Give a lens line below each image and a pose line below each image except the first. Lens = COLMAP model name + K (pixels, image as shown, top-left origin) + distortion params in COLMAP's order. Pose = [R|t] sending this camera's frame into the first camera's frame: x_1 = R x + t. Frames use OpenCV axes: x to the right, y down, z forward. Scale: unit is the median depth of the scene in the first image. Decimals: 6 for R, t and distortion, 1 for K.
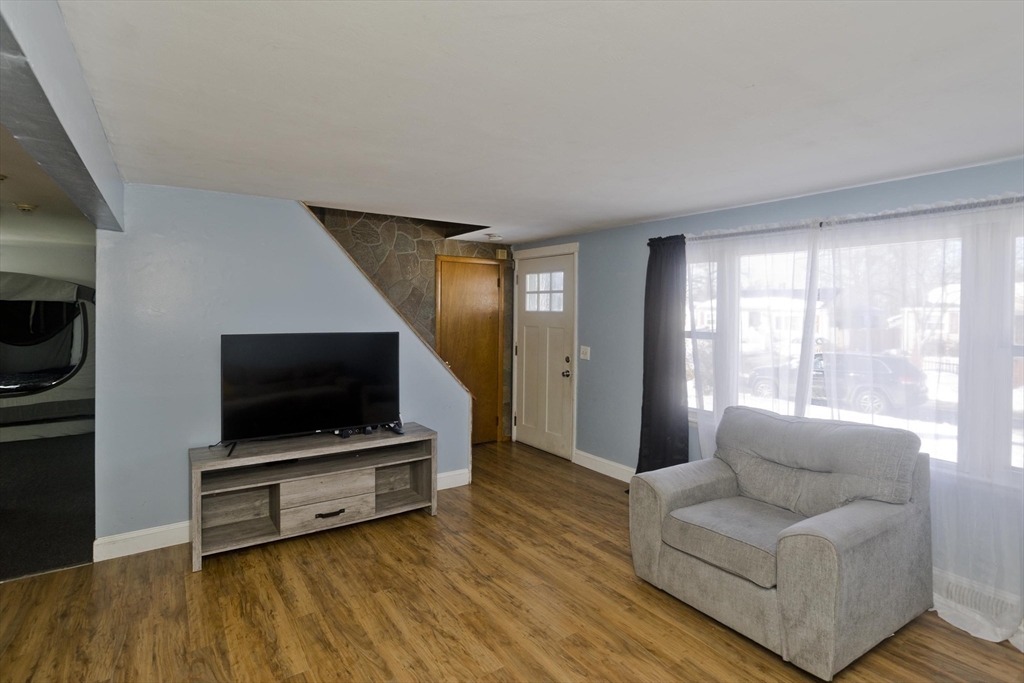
lens RADIAL K [[511.5, 0, 521.5], [0, 511.5, 312.2], [0, 0, 1]] dist [-0.020557, 0.000807]
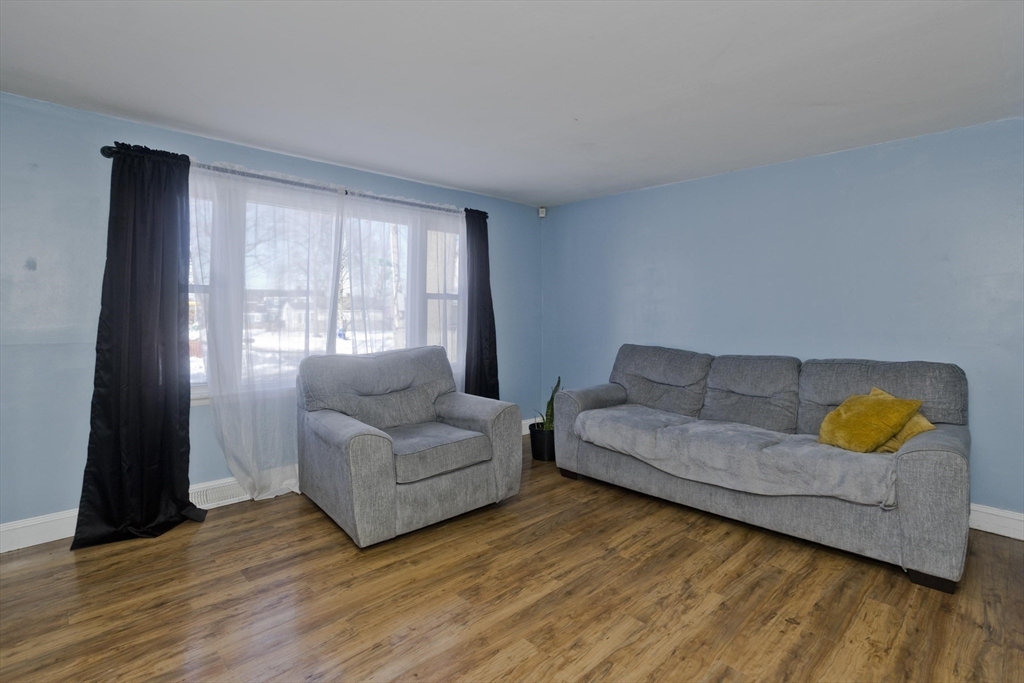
lens RADIAL K [[500.0, 0, 498.0], [0, 500.0, 328.6], [0, 0, 1]] dist [-0.048081, 0.028307]
pose [[-0.125676, -0.041650, 0.991197, -0.561323], [-0.007710, 0.999129, 0.041005, 0.084020], [-0.992041, -0.002489, -0.125887, 0.759253]]
